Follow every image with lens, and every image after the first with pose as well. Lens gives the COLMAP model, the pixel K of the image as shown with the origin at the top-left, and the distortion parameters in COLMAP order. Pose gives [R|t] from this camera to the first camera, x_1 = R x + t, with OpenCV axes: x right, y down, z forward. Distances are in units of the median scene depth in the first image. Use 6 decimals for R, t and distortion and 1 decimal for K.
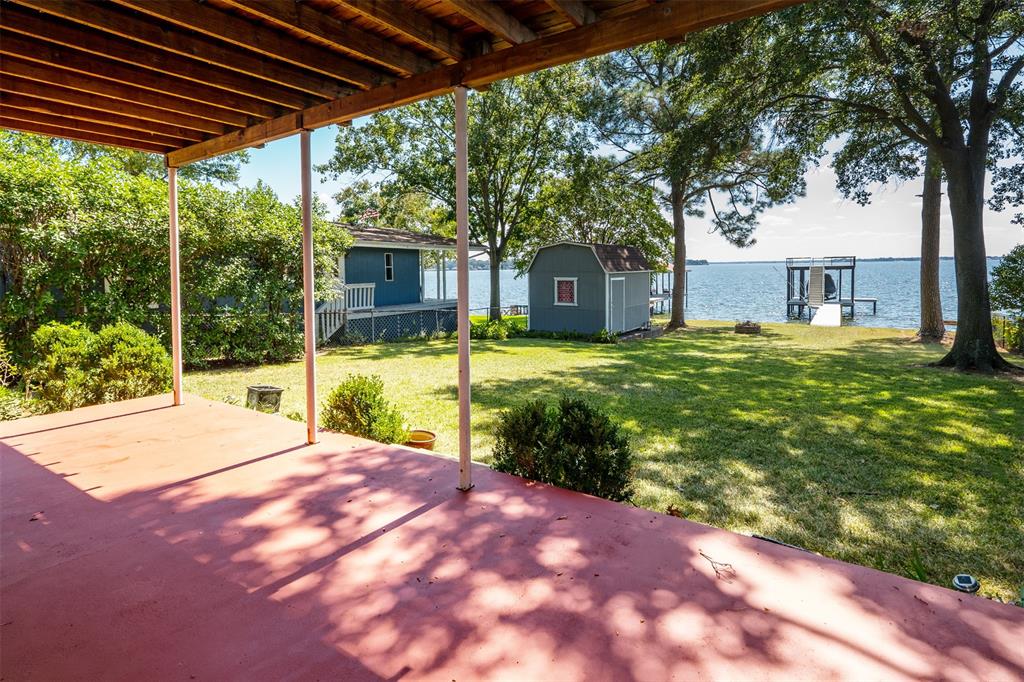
lens RADIAL K [[484.7, 0, 511.5], [0, 484.7, 340.4], [0, 0, 1]] dist [-0.003422, 0.001817]
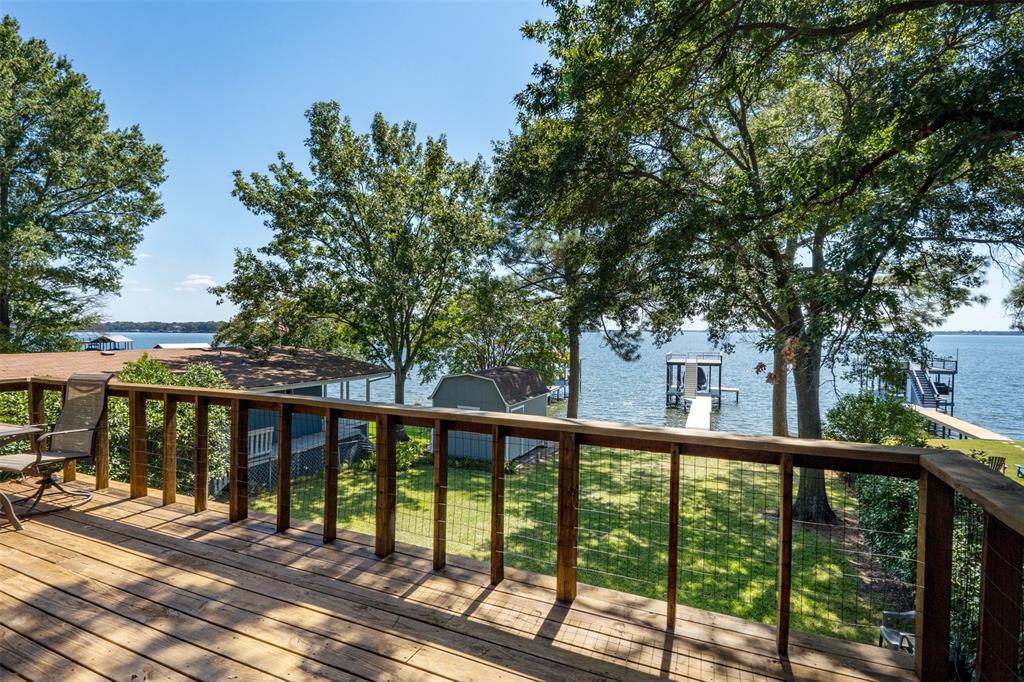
lens RADIAL K [[469.3, 0, 493.4], [0, 469.3, 332.9], [0, 0, 1]] dist [-0.003597, -0.001079]
pose [[0.986640, 0.020811, 0.161584, -0.001351], [-0.018404, 0.999696, -0.016379, -0.234461], [-0.161876, 0.013187, 0.986723, -0.003047]]
